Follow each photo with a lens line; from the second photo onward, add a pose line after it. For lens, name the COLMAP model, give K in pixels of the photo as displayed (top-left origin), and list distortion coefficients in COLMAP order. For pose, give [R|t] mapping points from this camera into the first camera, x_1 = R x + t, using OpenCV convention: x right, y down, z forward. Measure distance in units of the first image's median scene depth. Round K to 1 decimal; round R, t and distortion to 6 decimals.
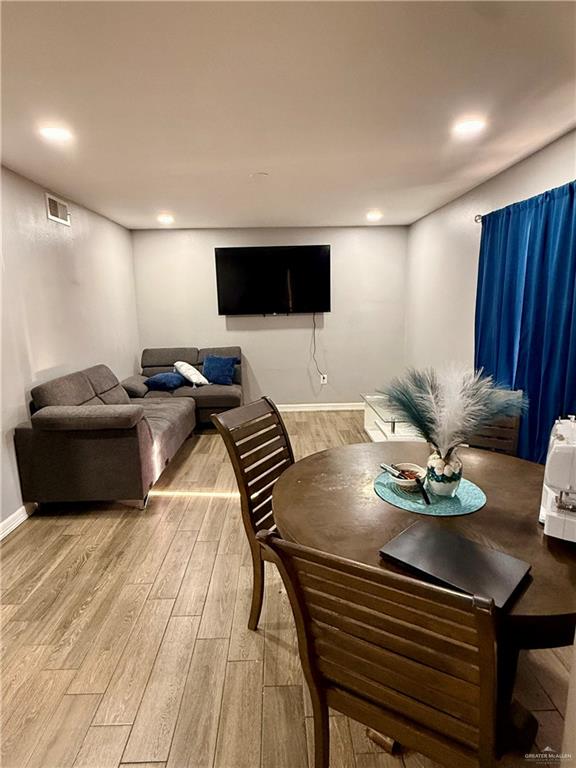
lens RADIAL K [[418.9, 0, 287.4], [0, 418.9, 381.9], [0, 0, 1]] dist [0.003493, 0.000853]
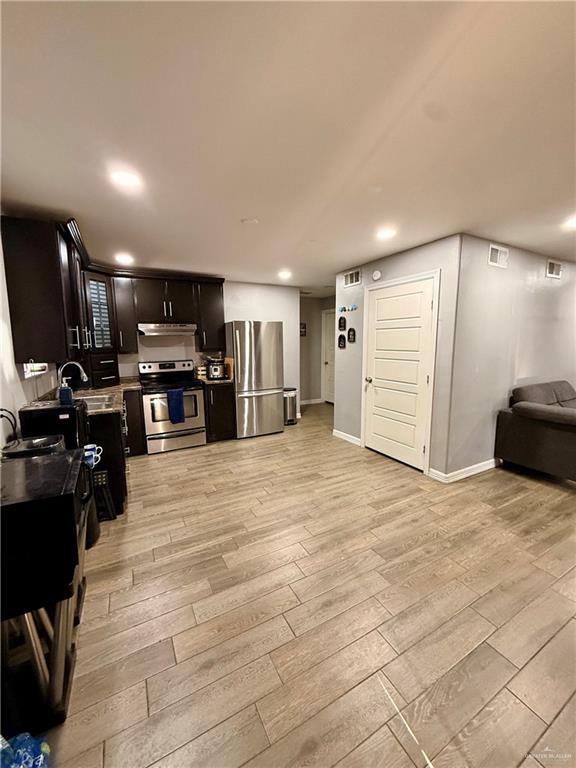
lens RADIAL K [[306.9, 0, 284.6], [0, 306.9, 382.4], [0, 0, 1]] dist [0.002157, -0.000134]
pose [[0.452481, 0.133180, -0.881773, 0.012593], [-0.156495, 0.985300, 0.068511, 0.049712], [0.877935, 0.106994, 0.466671, -0.296011]]
